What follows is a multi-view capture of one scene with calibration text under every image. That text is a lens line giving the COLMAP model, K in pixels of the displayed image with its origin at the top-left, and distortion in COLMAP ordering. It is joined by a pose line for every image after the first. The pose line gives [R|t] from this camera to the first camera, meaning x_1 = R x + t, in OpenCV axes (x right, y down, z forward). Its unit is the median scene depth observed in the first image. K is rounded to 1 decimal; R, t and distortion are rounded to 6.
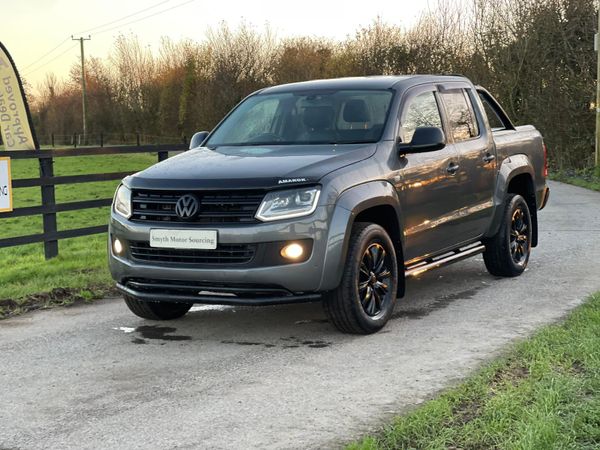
lens RADIAL K [[1081.6, 0, 322.5], [0, 1081.6, 231.6], [0, 0, 1]] dist [0.229028, 0.079631]
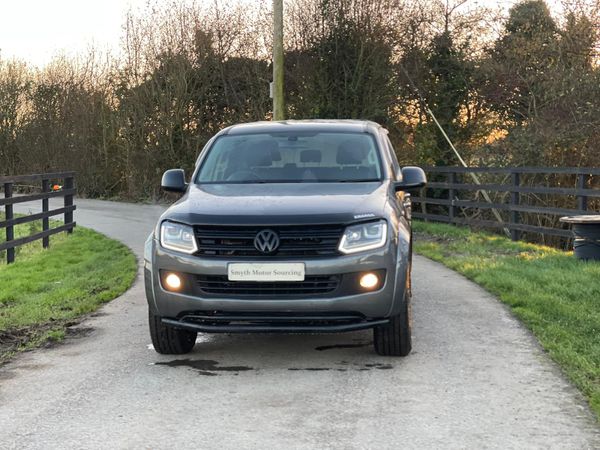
lens RADIAL K [[1081.9, 0, 288.4], [0, 1081.9, 201.8], [0, 0, 1]] dist [0.239485, 0.046187]
pose [[0.927047, -0.000323, 0.374945, -0.477572], [0.022928, 0.998177, -0.055828, -0.001829], [-0.374243, 0.060352, 0.925365, 0.013563]]
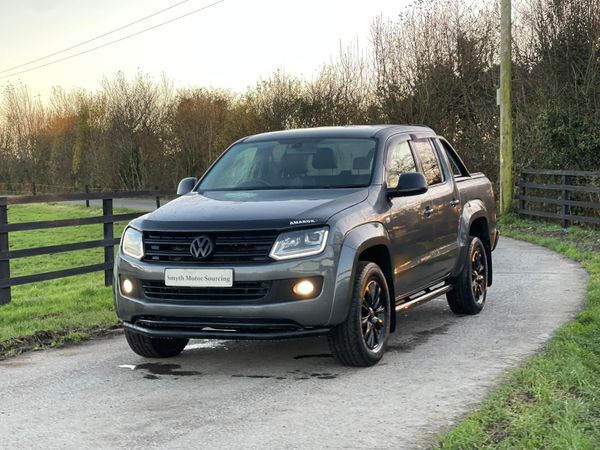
lens RADIAL K [[1083.5, 0, 300.0], [0, 1083.5, 225.0], [0, 0, 1]] dist [0.231986, 0.078295]
pose [[0.996000, -0.004604, 0.089232, -0.117972], [0.009243, 0.998623, -0.051649, 0.010611], [-0.088871, 0.052268, 0.994671, -0.061131]]
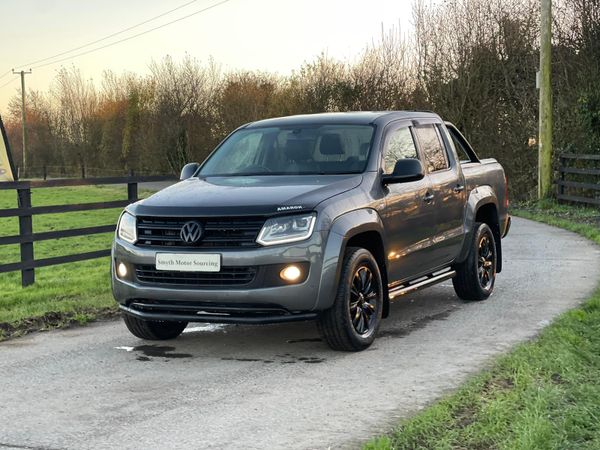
lens RADIAL K [[1083.5, 0, 300.0], [0, 1083.5, 225.0], [0, 0, 1]] dist [0.231986, 0.078295]
pose [[0.999243, 0.000232, 0.038909, -0.056350], [0.001196, 0.999326, -0.036695, 0.009168], [-0.038891, 0.036714, 0.998569, -0.076526]]
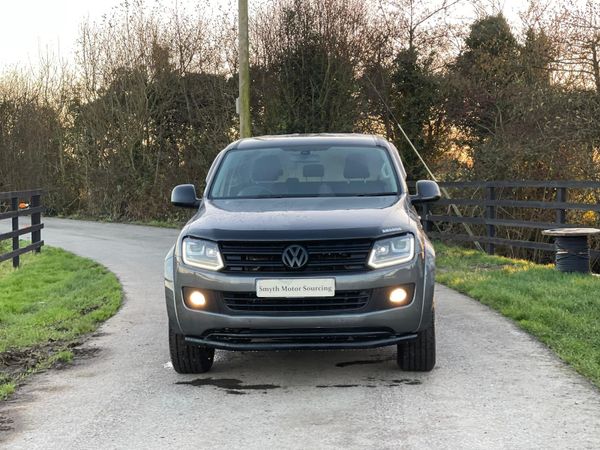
lens RADIAL K [[1083.5, 0, 300.0], [0, 1083.5, 225.0], [0, 0, 1]] dist [0.231986, 0.078295]
pose [[0.902200, -0.011599, 0.431161, -0.540635], [0.035932, 0.998185, -0.048335, -0.002776], [-0.429818, 0.059101, 0.900979, 0.060627]]
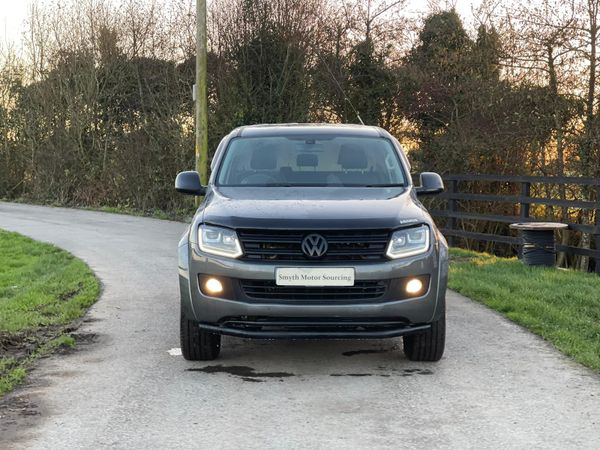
lens RADIAL K [[1083.5, 0, 300.0], [0, 1083.5, 225.0], [0, 0, 1]] dist [0.231986, 0.078295]
pose [[0.872784, 0.002668, 0.488100, -0.614472], [0.017571, 0.999165, -0.036881, -0.004479], [-0.487791, 0.040765, 0.872008, 0.095979]]
